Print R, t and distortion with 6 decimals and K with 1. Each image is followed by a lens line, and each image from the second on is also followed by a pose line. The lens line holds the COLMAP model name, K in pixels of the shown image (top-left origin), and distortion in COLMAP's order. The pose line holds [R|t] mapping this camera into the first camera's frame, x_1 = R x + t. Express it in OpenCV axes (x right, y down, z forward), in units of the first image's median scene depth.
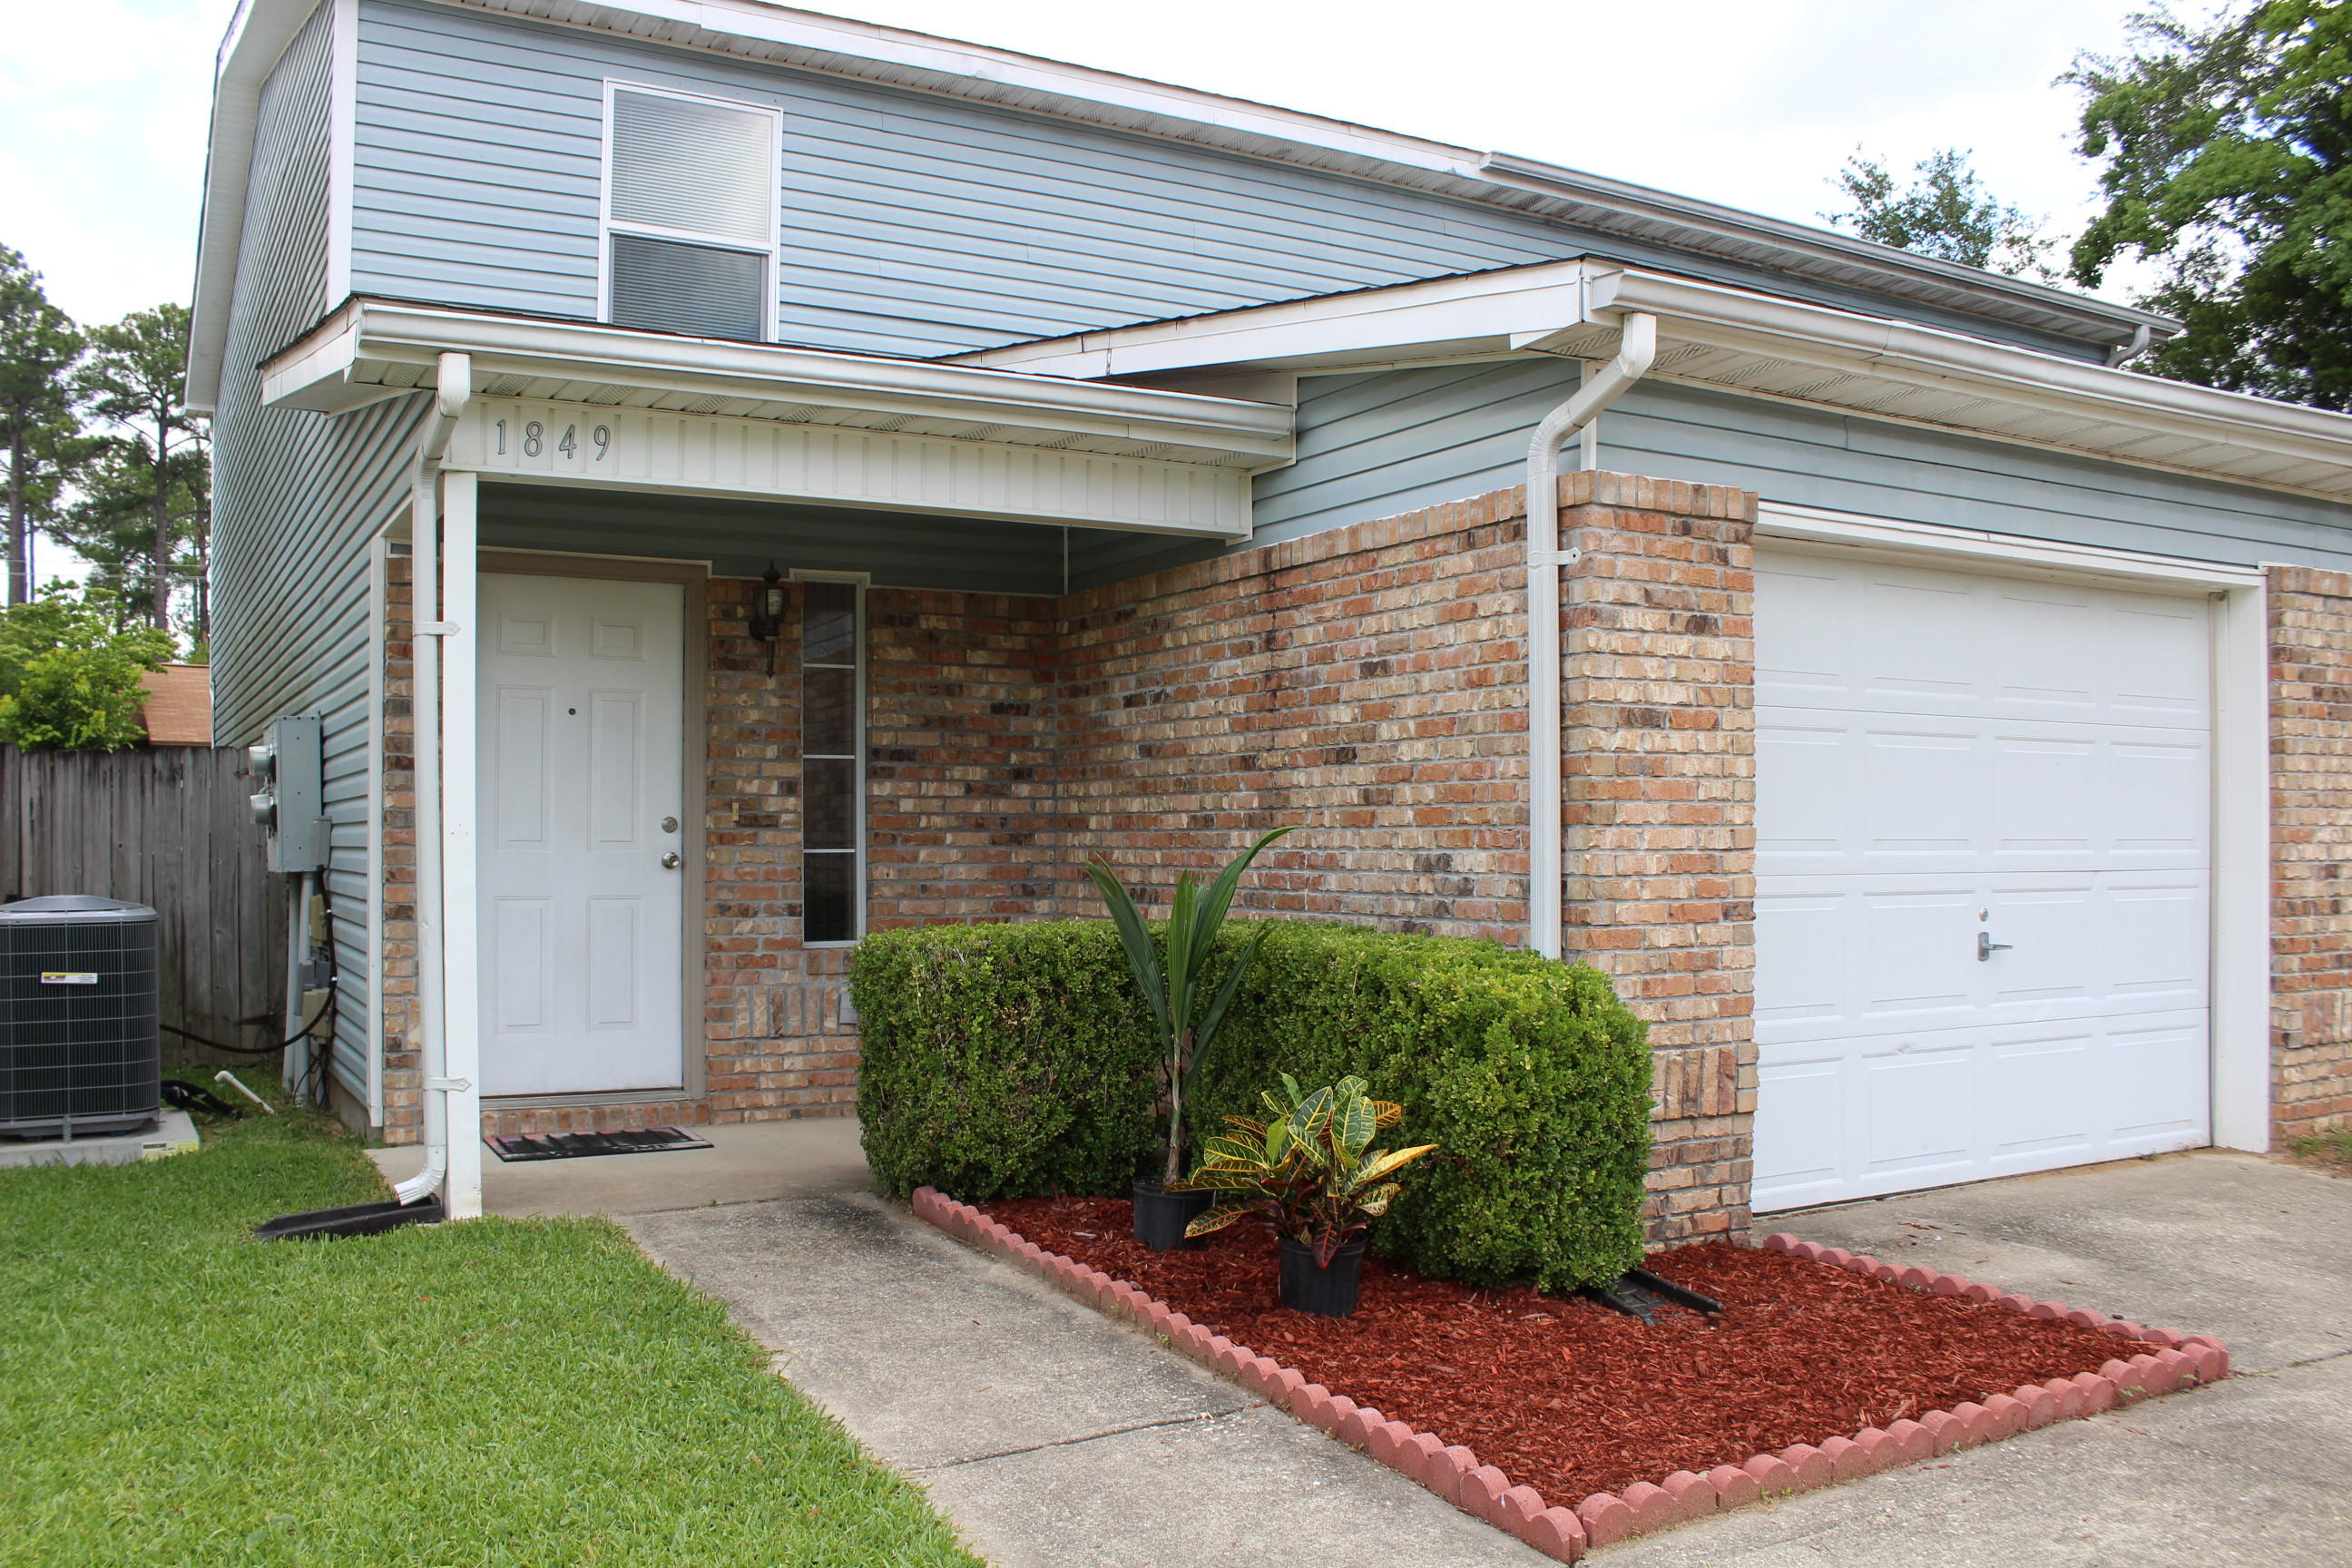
lens RADIAL K [[1962.6, 0, 1161.1], [0, 1962.6, 825.5], [0, 0, 1]] dist [-0.166232, 0.147604]
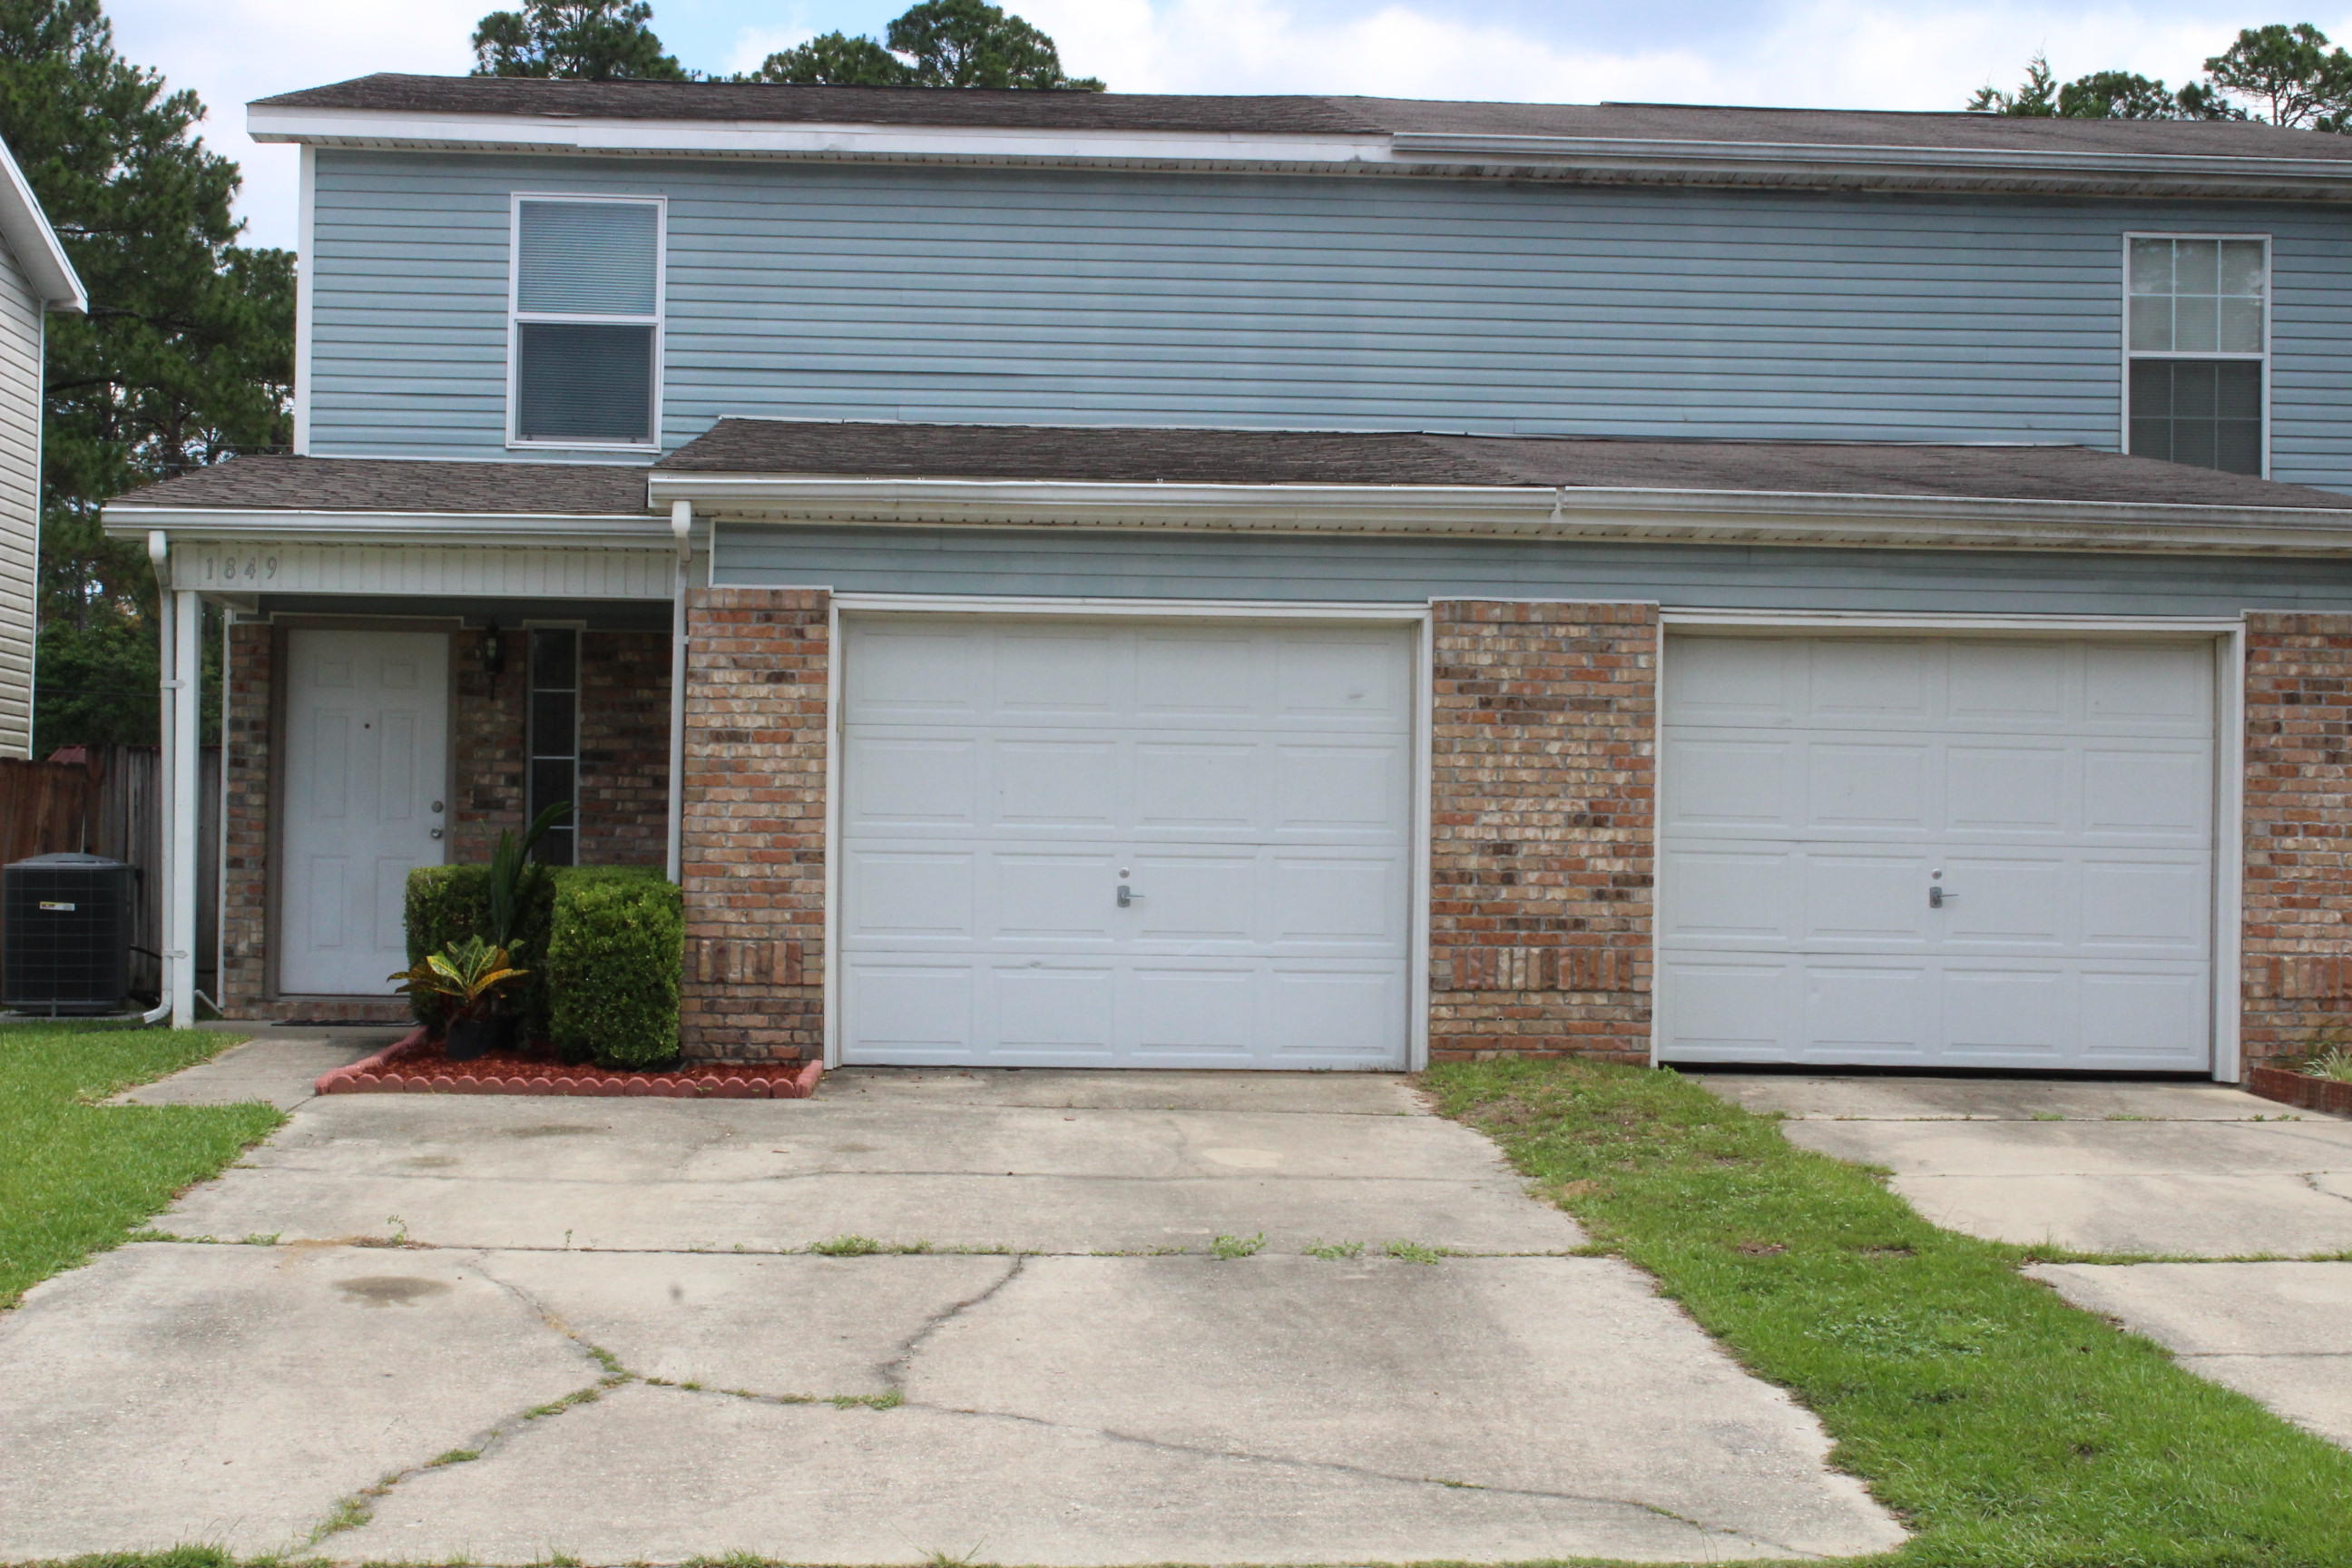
lens RADIAL K [[3966.6, 0, 1175.7], [0, 3966.6, 800.0], [0, 0, 1]] dist [-0.010612, 0.000000]
pose [[0.897363, 0.003323, -0.441282, 1.593469], [-0.011343, 0.999815, -0.015536, 0.035568], [0.441148, 0.018947, 0.897234, -1.418700]]
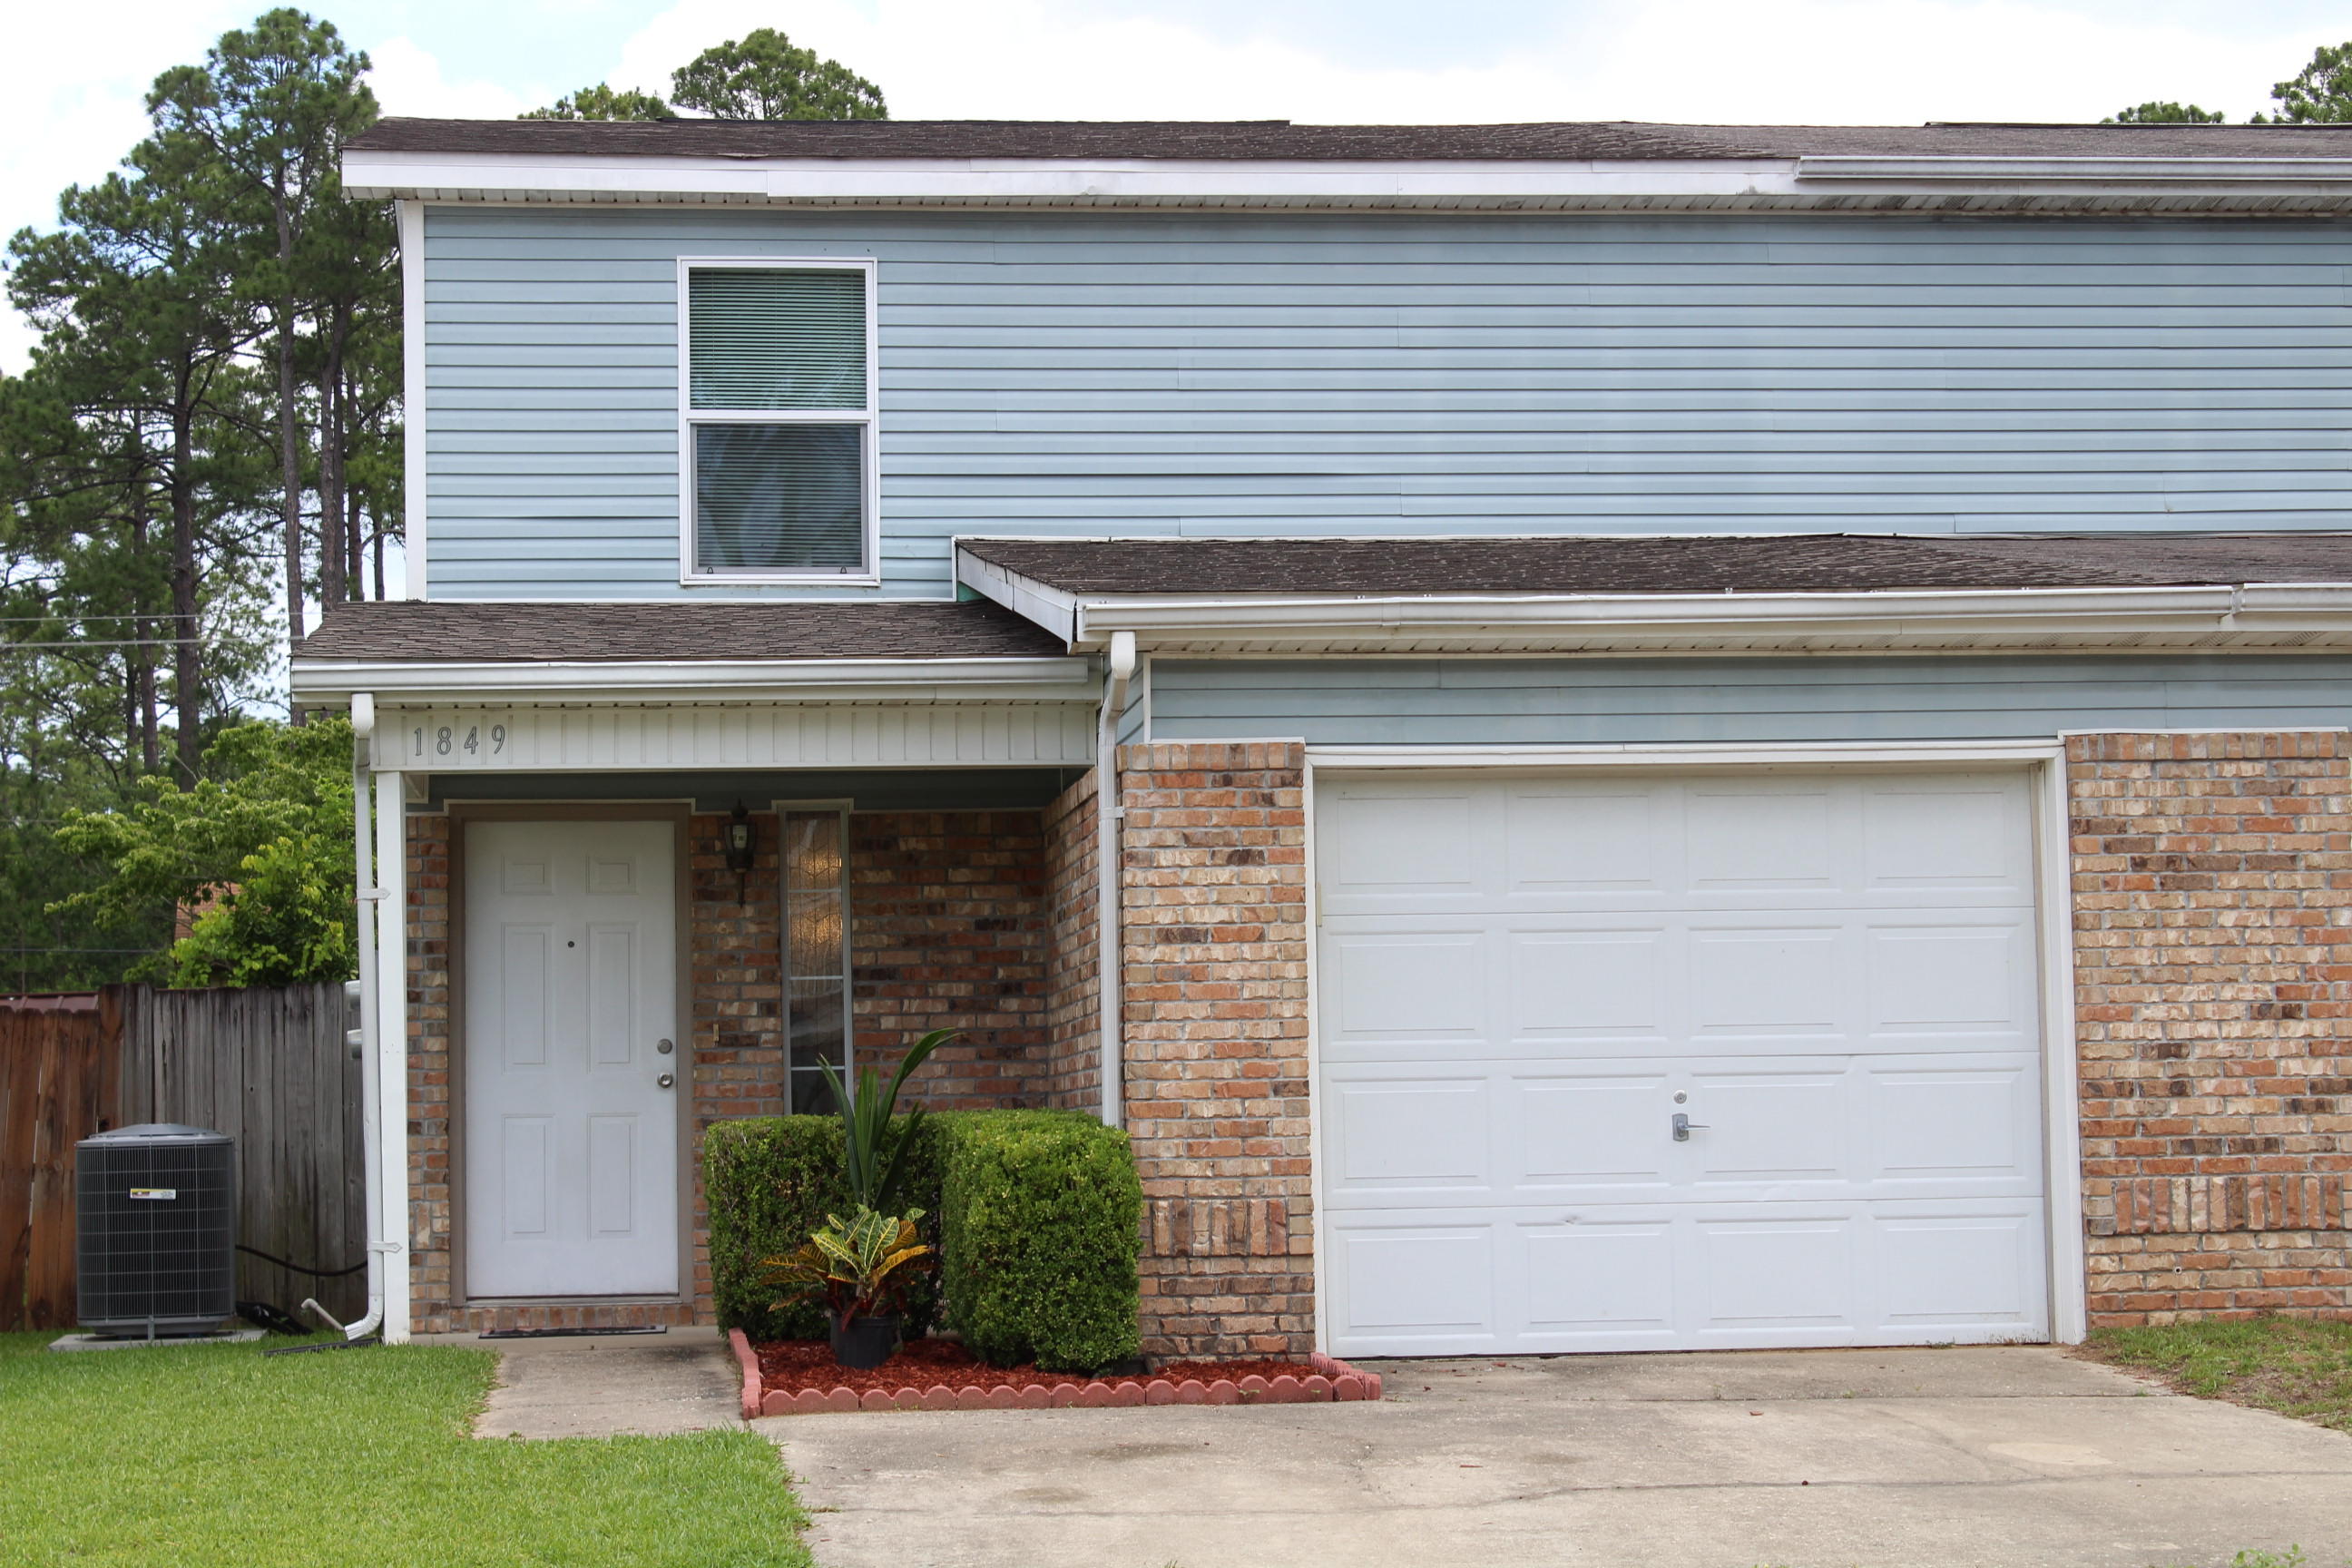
lens RADIAL K [[4965.0, 0, 1158.8], [0, 4965.0, 788.3], [0, 0, 1]] dist [0.046400, 0.000000]
pose [[0.920757, -0.045318, -0.387496, 1.151418], [0.021026, 0.997551, -0.066704, 0.049797], [0.389570, 0.053270, 0.919455, -1.532820]]
